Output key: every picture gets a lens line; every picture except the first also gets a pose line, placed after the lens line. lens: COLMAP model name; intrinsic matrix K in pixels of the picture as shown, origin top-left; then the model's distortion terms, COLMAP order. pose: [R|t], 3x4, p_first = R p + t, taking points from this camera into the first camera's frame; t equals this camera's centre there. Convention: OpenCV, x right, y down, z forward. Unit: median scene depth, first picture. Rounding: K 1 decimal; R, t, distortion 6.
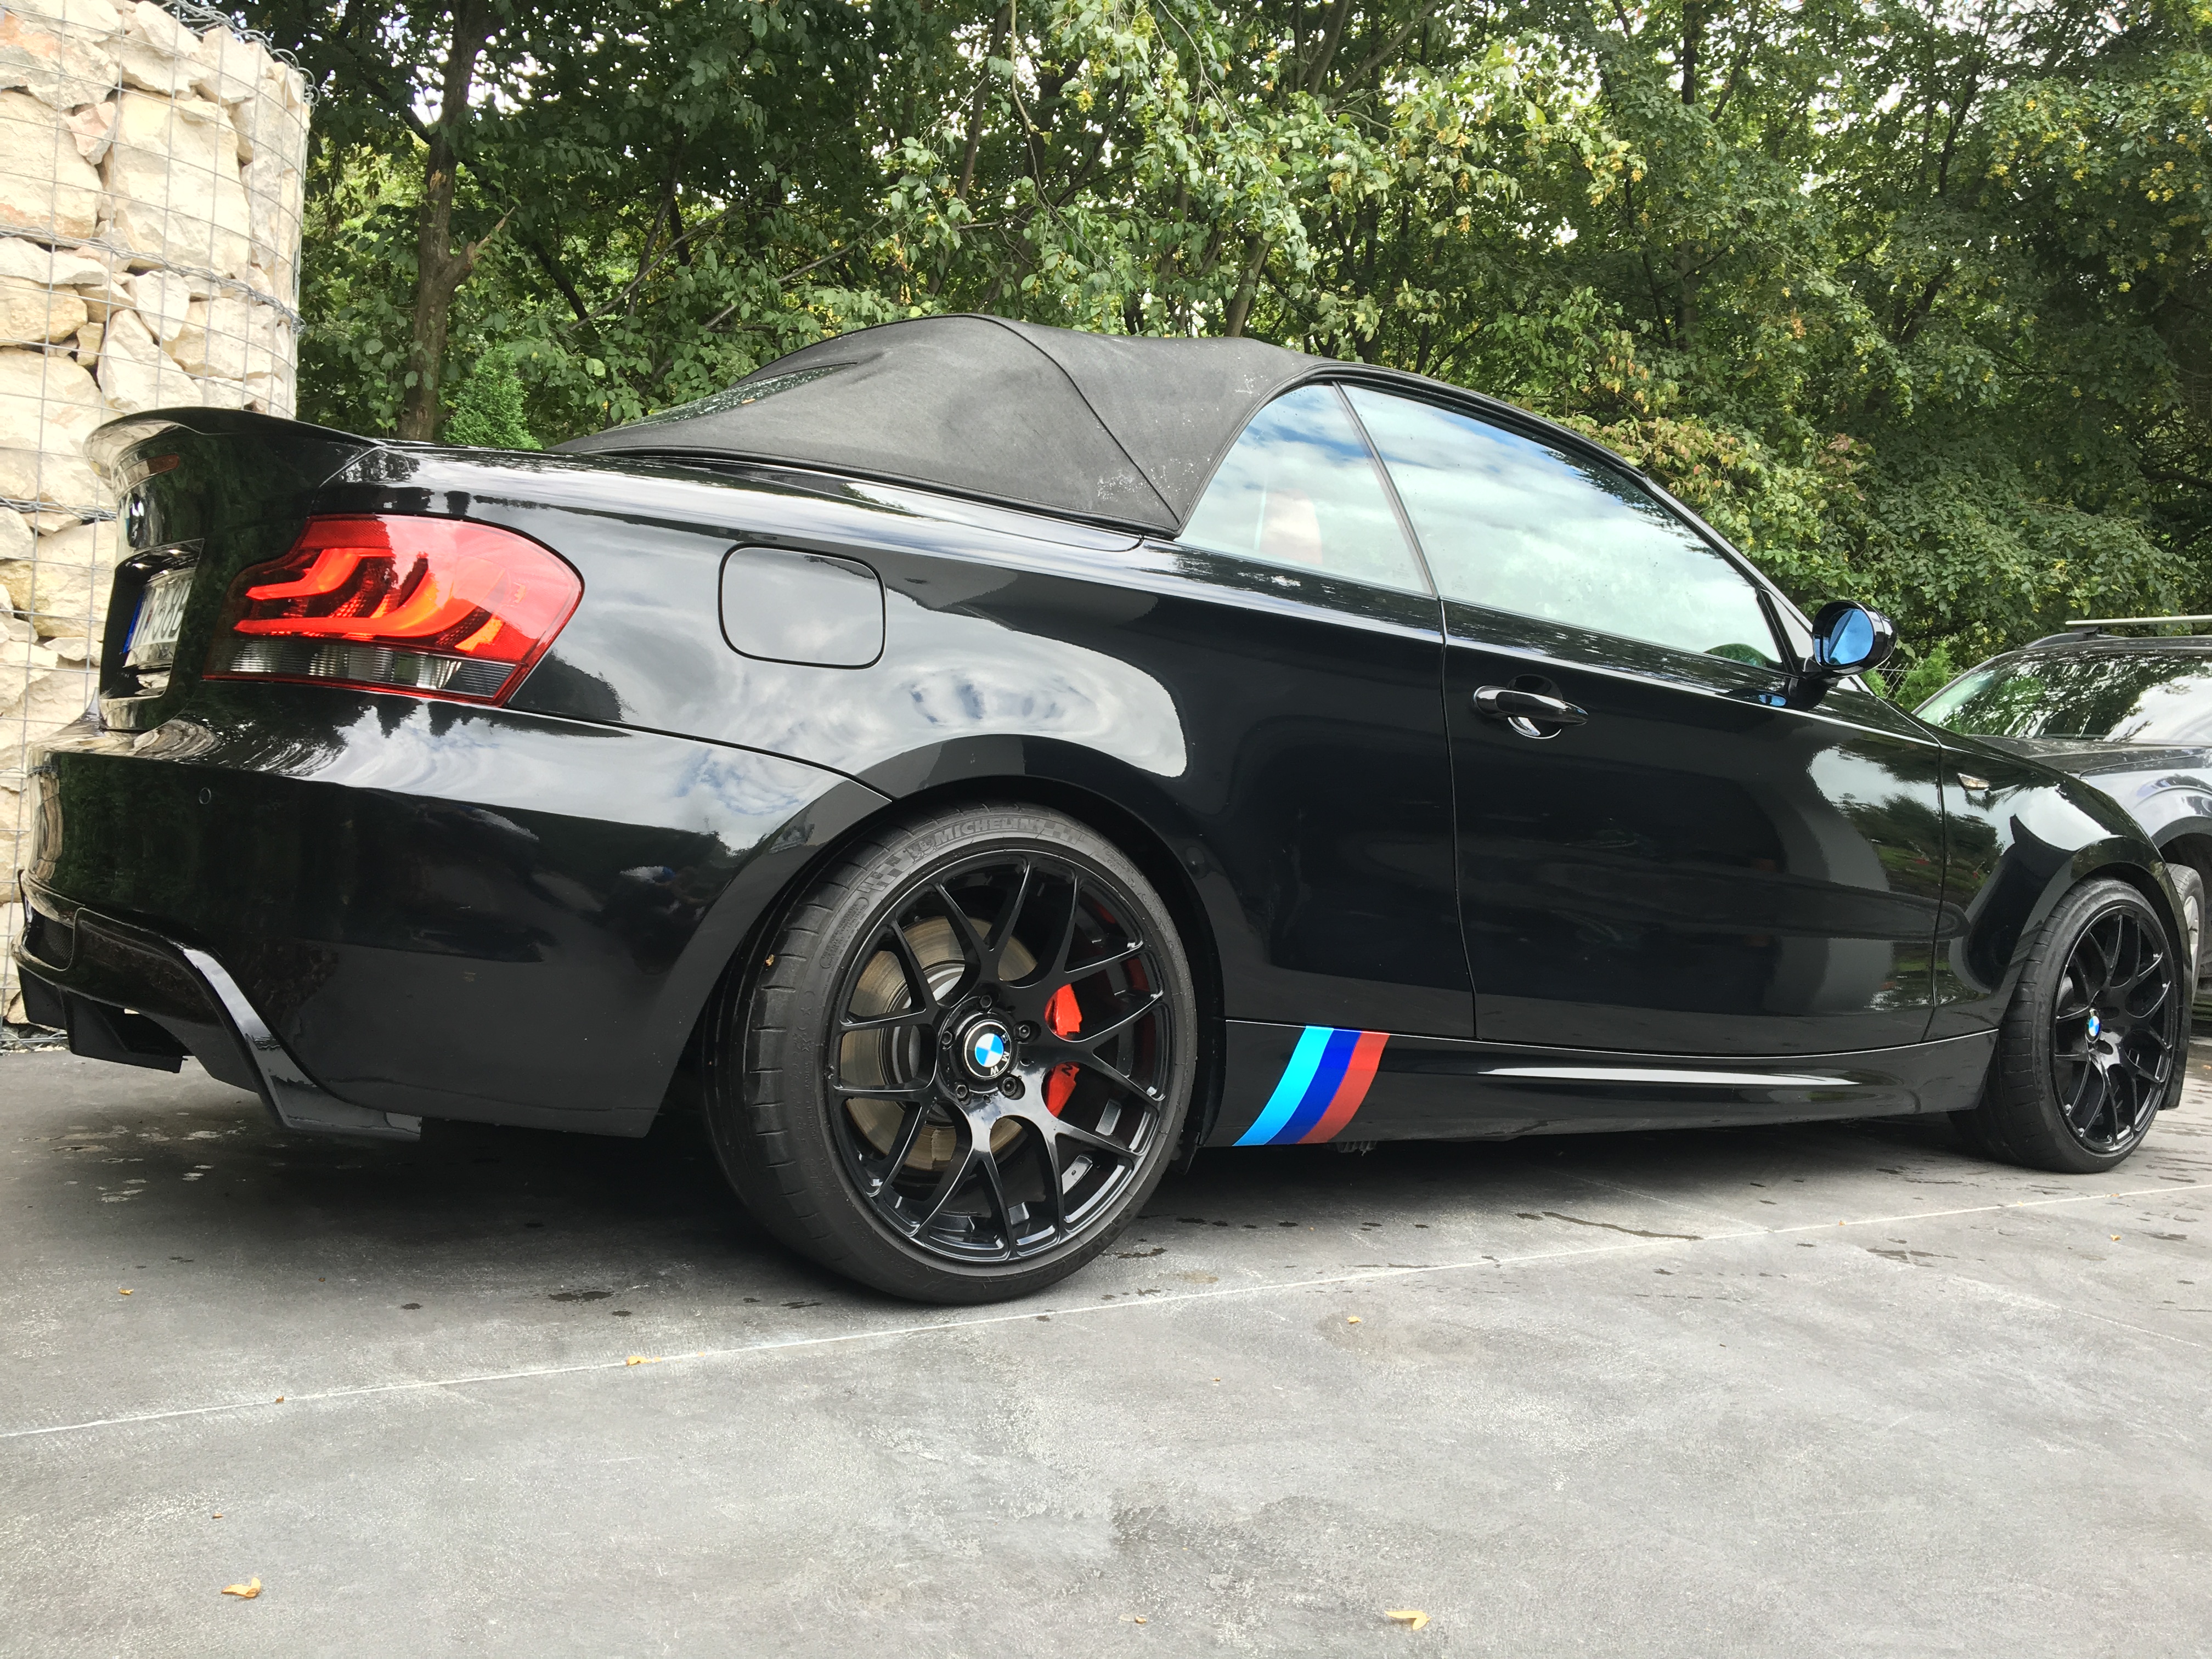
lens RADIAL K [[1873.2, 0, 1094.2], [0, 1873.2, 831.0], [0, 0, 1]] dist [0.078536, -0.128701]
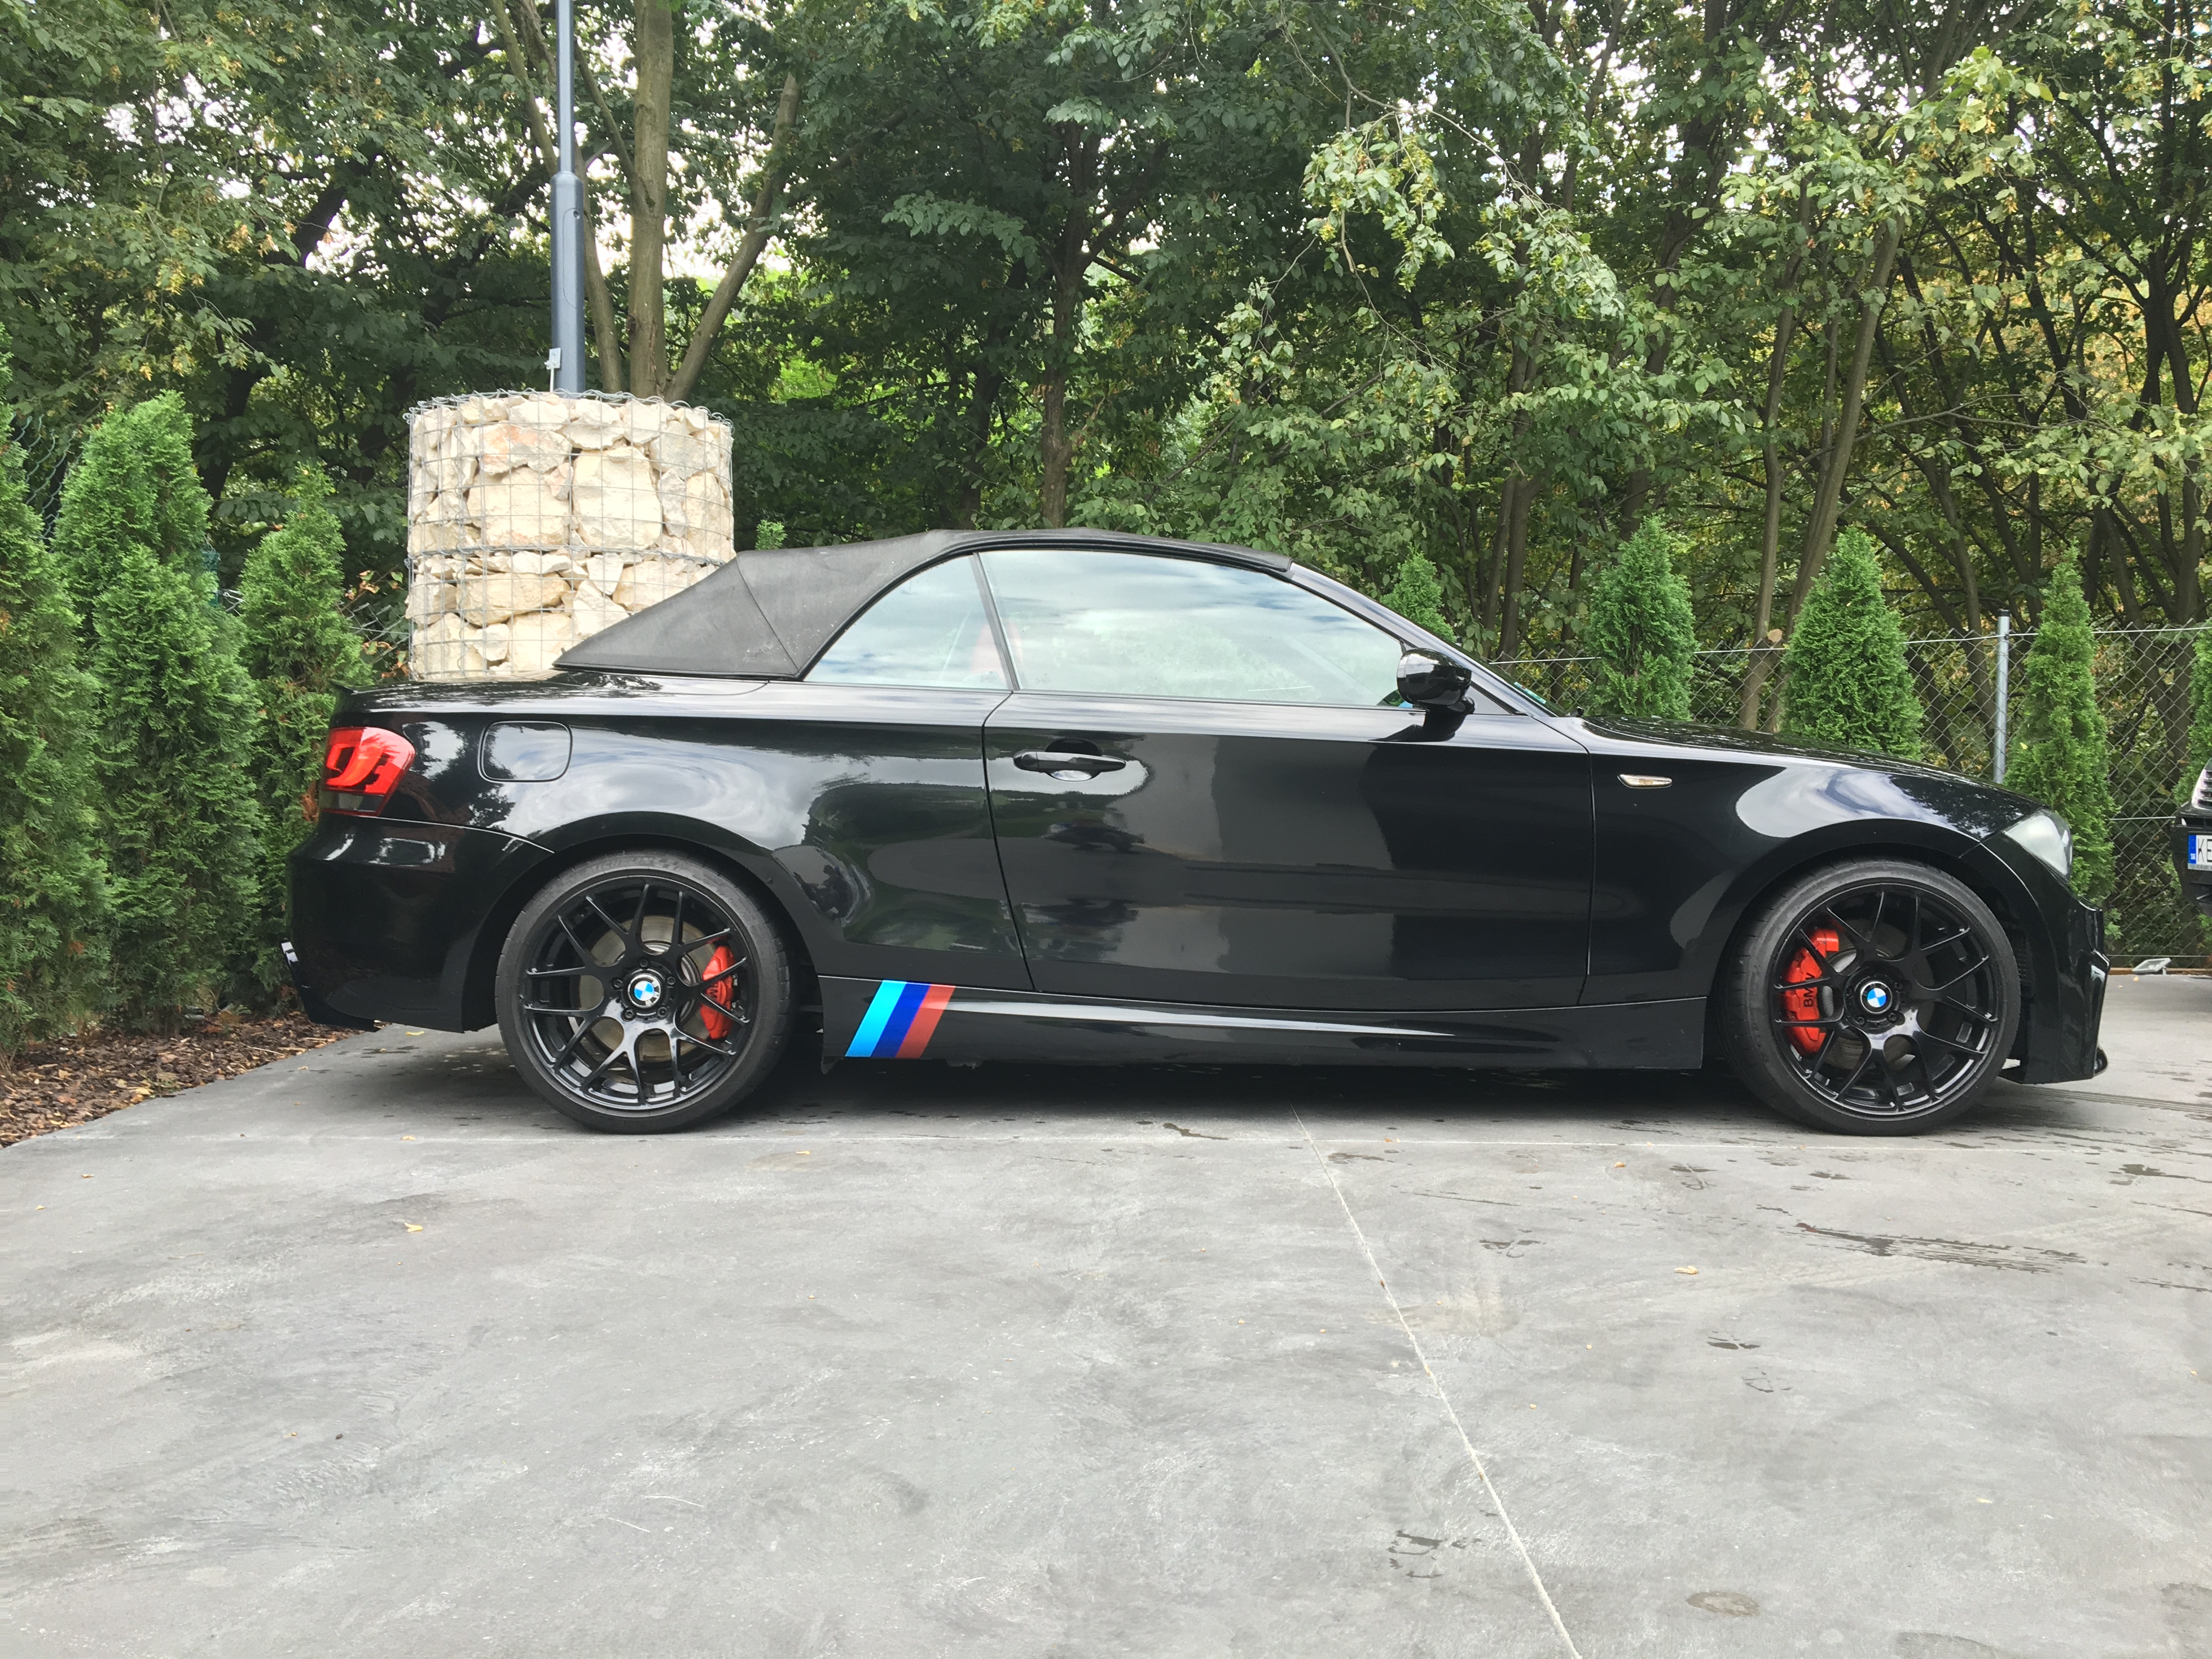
lens RADIAL K [[1873.2, 0, 1094.2], [0, 1873.2, 831.0], [0, 0, 1]] dist [0.078536, -0.128701]
pose [[0.818114, -0.057137, -0.572211, 0.838506], [0.047619, 0.998365, -0.031608, 0.026889], [0.573082, -0.001389, 0.819497, -0.133750]]
